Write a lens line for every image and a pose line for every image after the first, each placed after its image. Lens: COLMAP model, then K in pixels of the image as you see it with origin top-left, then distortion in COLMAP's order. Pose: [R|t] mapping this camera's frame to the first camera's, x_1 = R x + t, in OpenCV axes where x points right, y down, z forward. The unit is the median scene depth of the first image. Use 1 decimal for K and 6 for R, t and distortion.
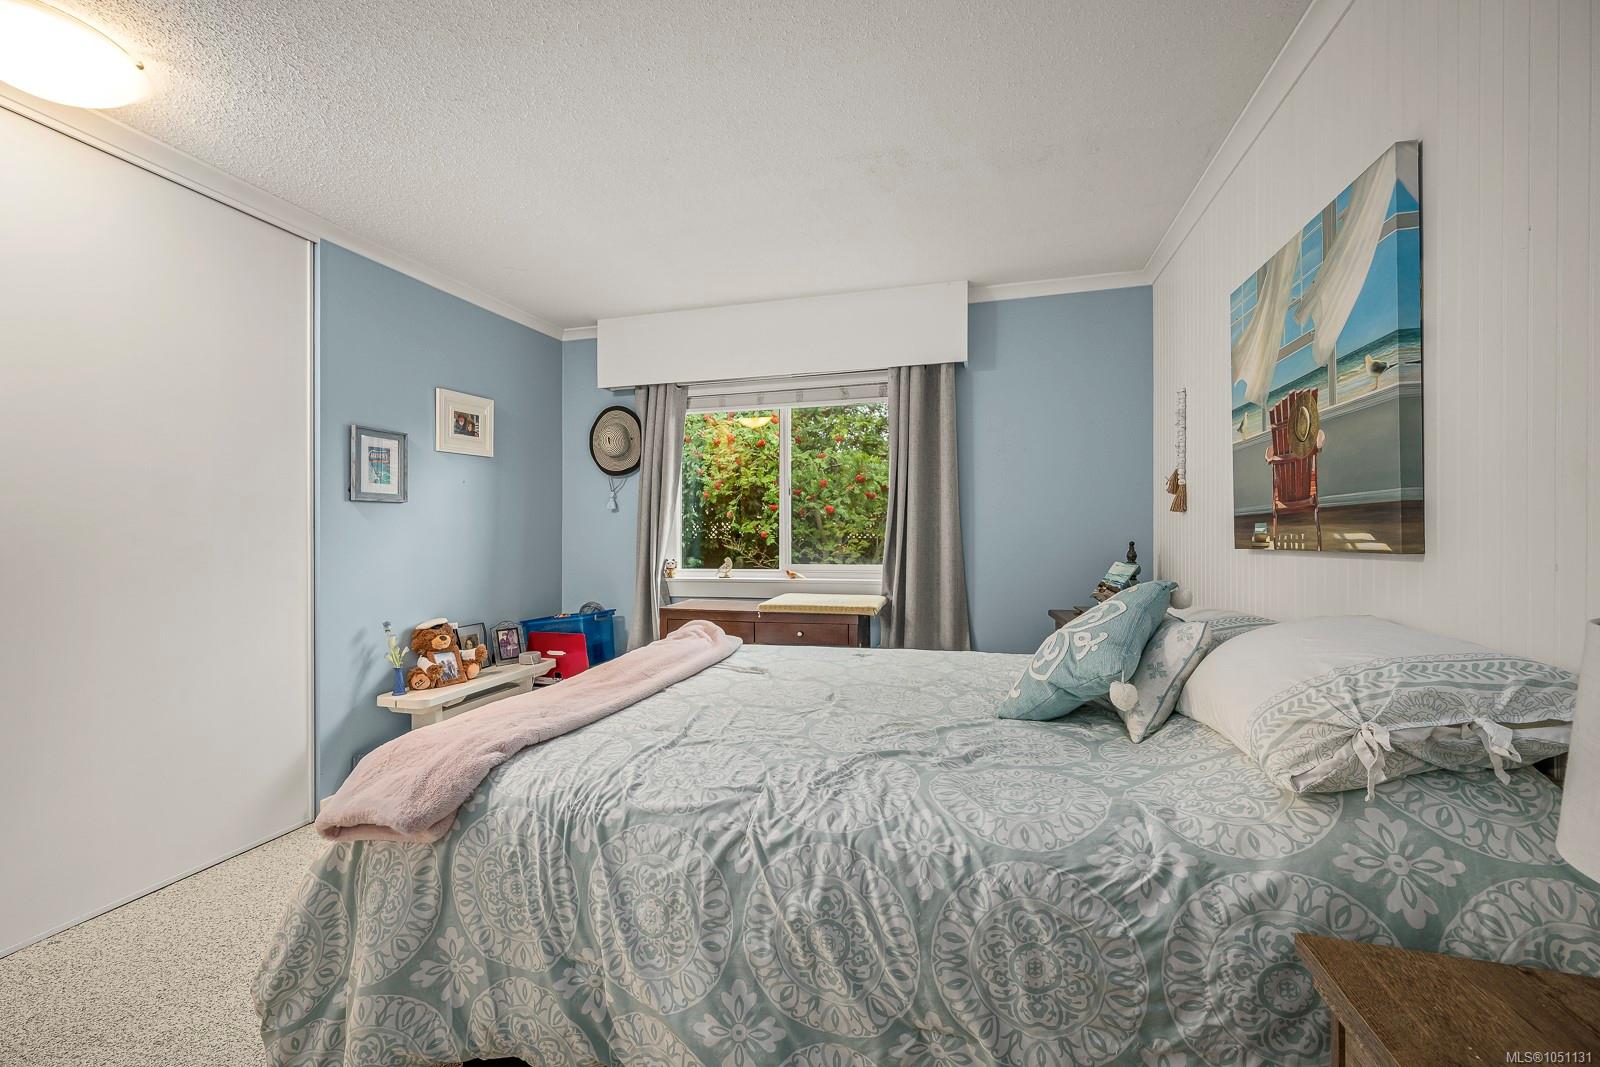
lens RADIAL K [[630.2, 0, 800.2], [0, 630.2, 538.3], [0, 0, 1]] dist [-0.001115, 0.000230]
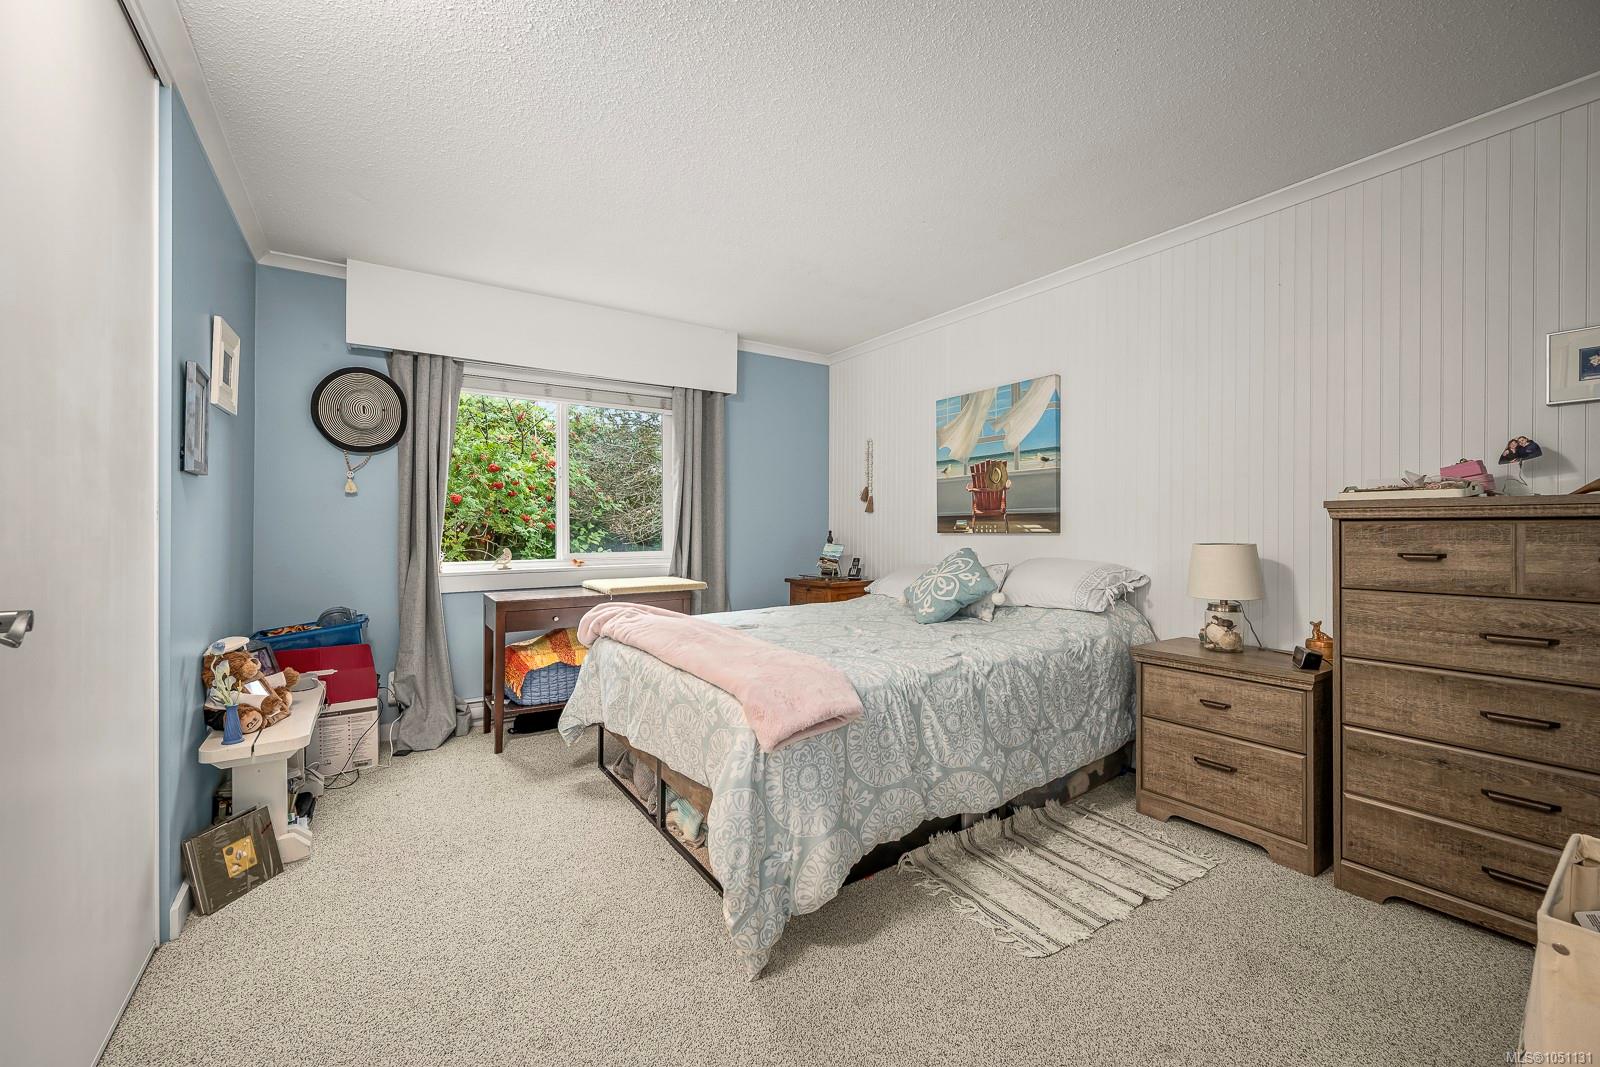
lens RADIAL K [[630.2, 0, 800.2], [0, 630.2, 538.3], [0, 0, 1]] dist [-0.001115, 0.000230]
pose [[0.657718, -0.009726, 0.753202, -1.247996], [0.001874, 0.999935, 0.011275, 0.010908], [-0.753262, -0.006005, 0.657693, 0.061880]]
